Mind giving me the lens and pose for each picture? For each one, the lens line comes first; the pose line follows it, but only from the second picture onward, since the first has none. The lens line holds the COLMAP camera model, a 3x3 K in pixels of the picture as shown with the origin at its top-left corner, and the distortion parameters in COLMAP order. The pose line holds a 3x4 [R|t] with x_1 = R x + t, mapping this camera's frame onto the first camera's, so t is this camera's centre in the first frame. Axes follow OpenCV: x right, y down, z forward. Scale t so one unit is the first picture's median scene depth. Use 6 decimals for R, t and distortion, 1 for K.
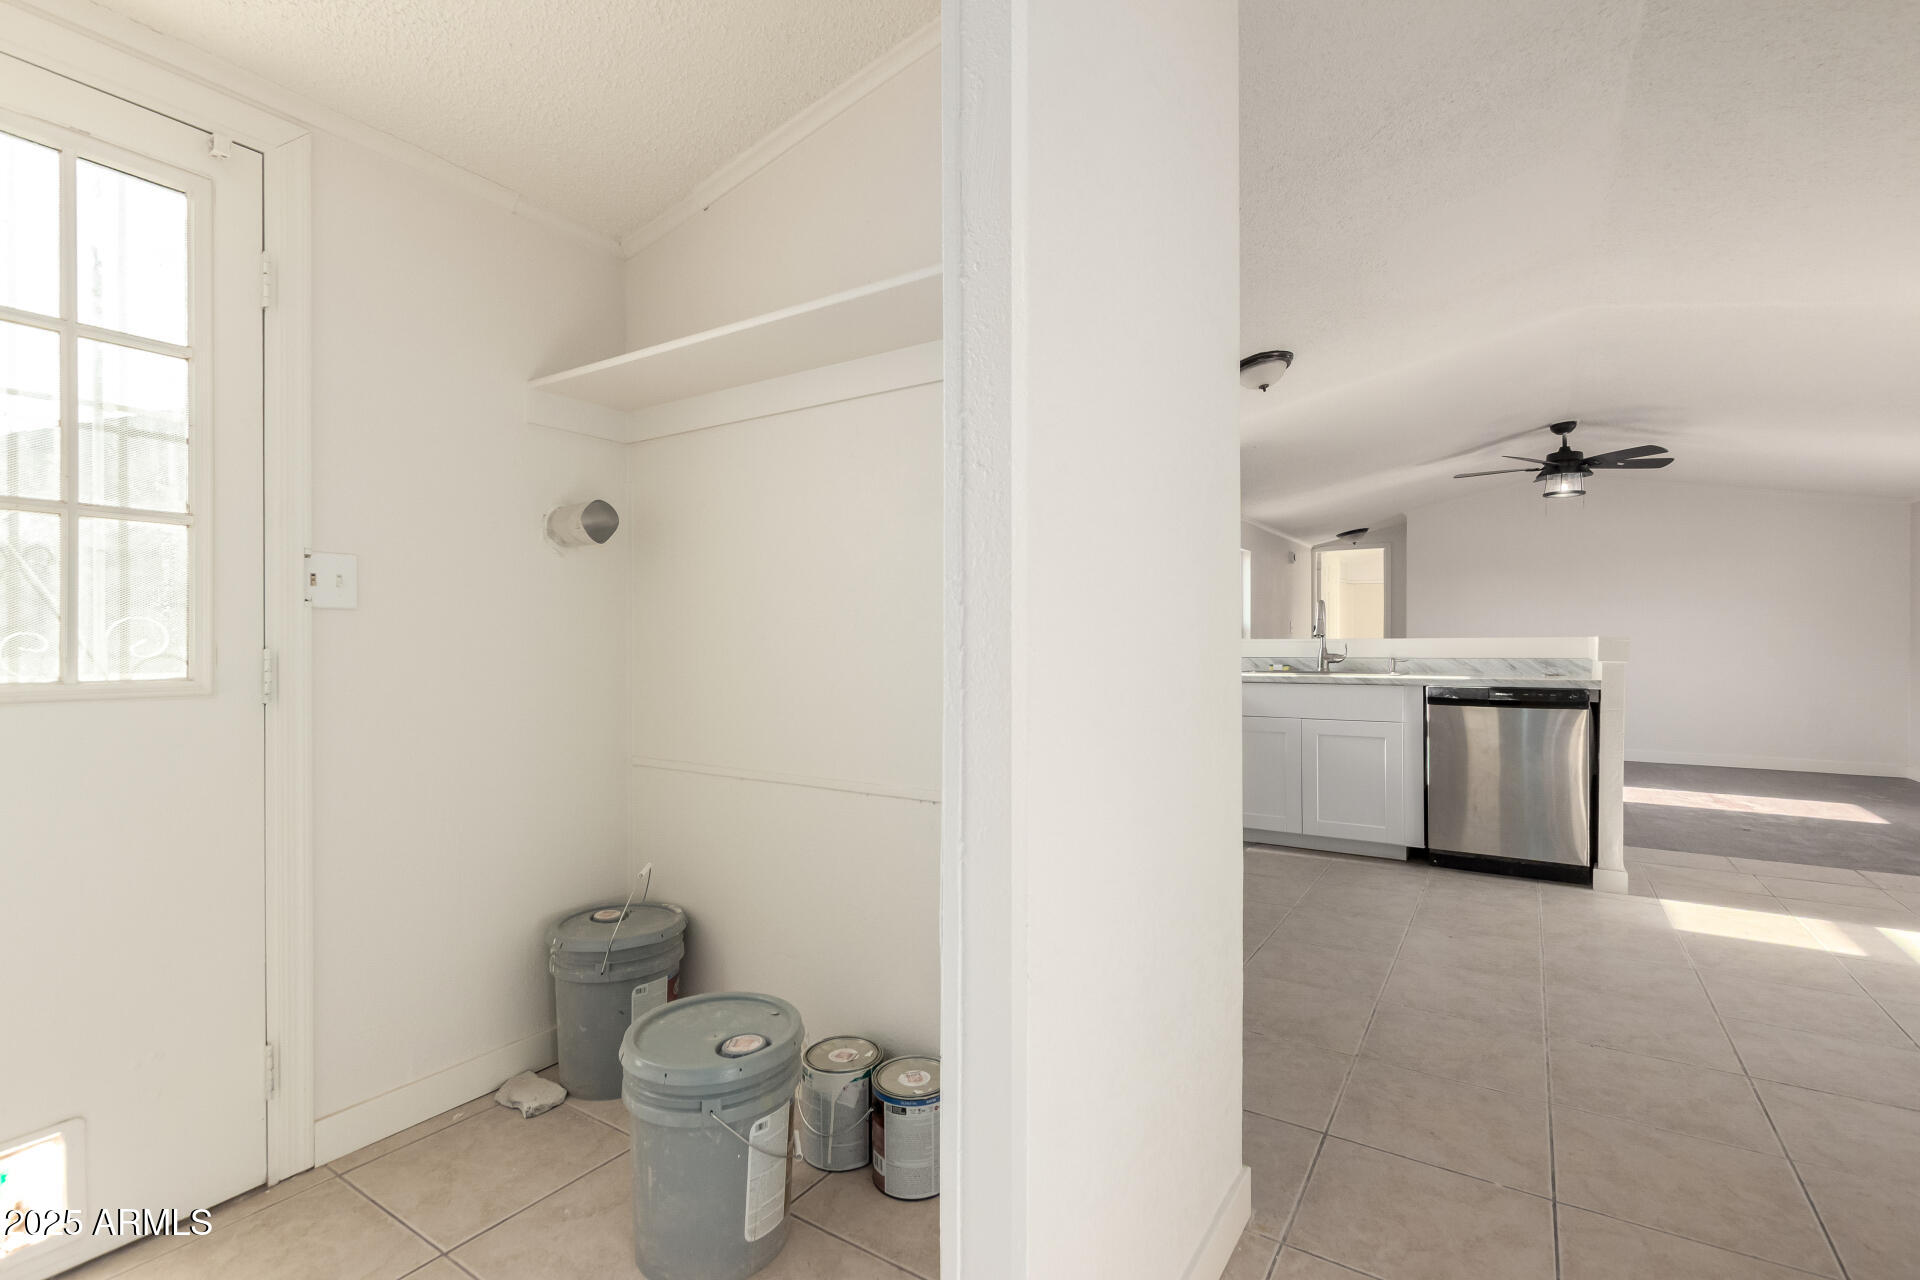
lens RADIAL K [[873.8, 0, 960.0], [0, 873.8, 640.0], [0, 0, 1]] dist [-0.000384, -0.001205]
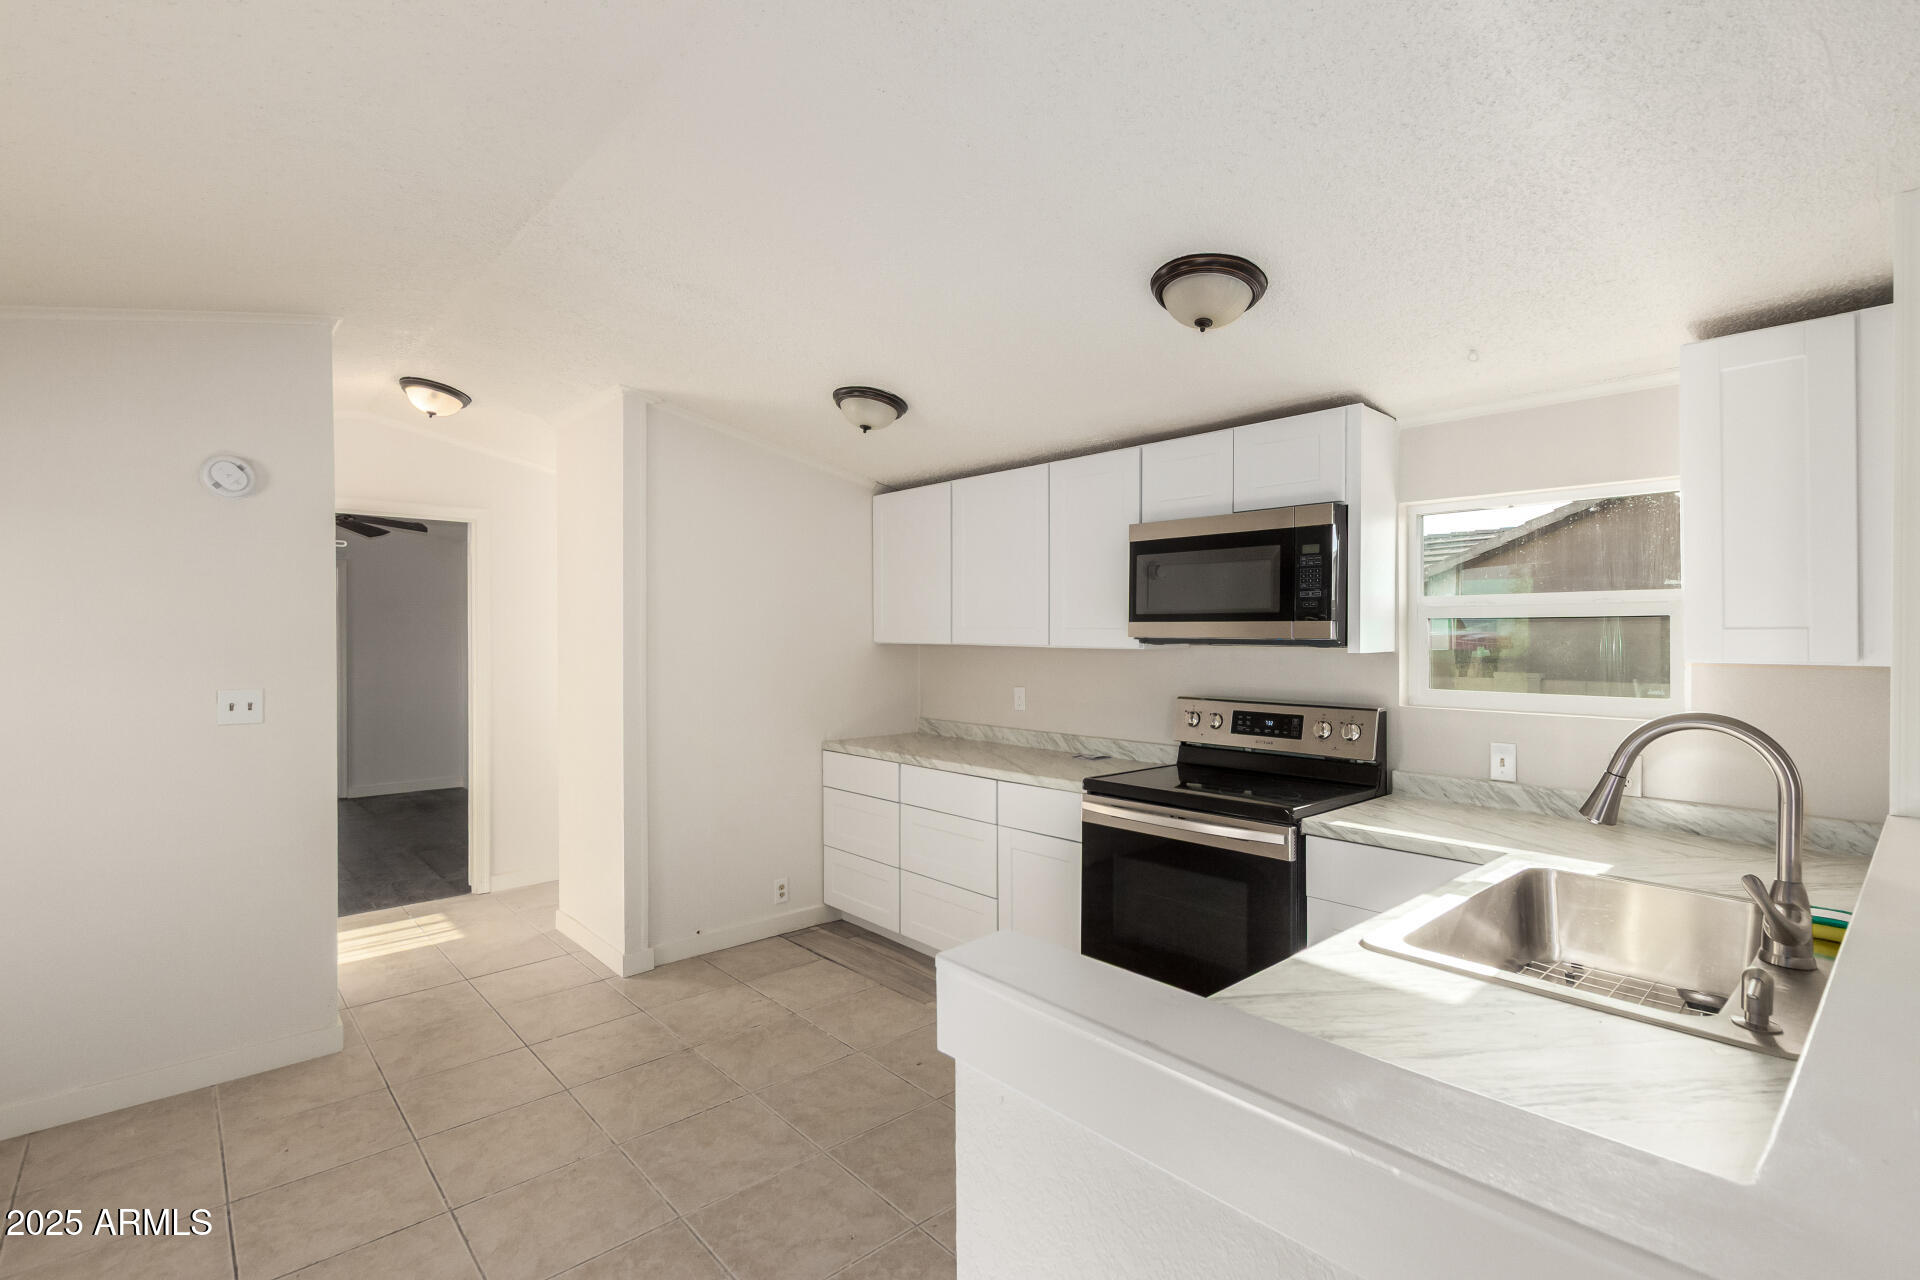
lens RADIAL K [[873.8, 0, 960.0], [0, 873.8, 640.0], [0, 0, 1]] dist [-0.000384, -0.001205]
pose [[-0.253923, 0.001448, -0.967223, 0.617291], [0.001150, 0.999999, 0.001195, -0.057349], [0.967224, -0.000809, -0.253925, 0.652418]]
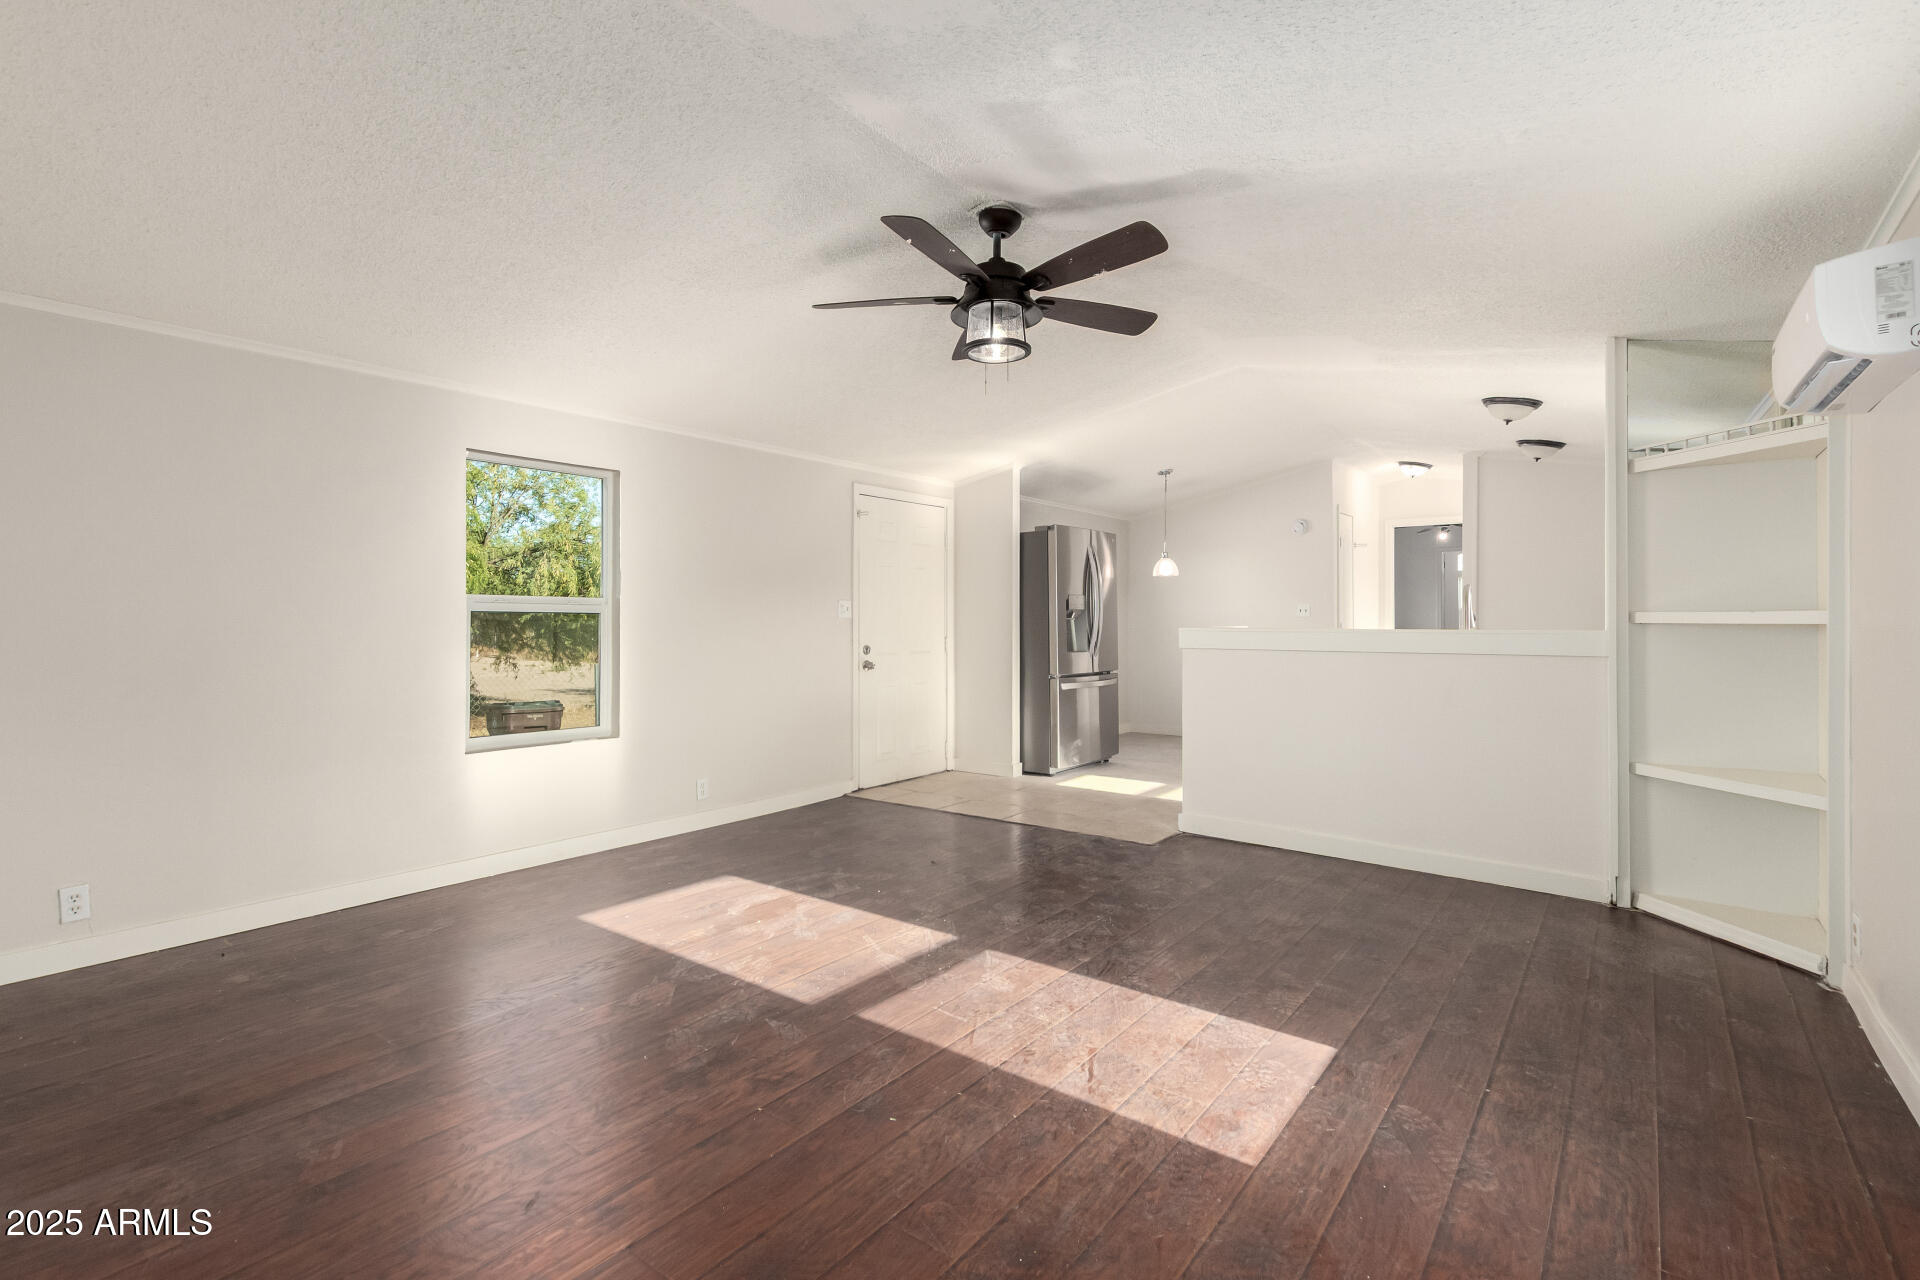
lens RADIAL K [[884.6, 0, 961.3], [0, 884.6, 613.3], [0, 0, 1]] dist [-0.001309, 0.000182]
pose [[-0.997000, 0.000741, 0.077401, 0.678018], [0.000113, 0.999967, -0.008117, -0.007832], [-0.077405, -0.008084, -0.996967, 1.552065]]
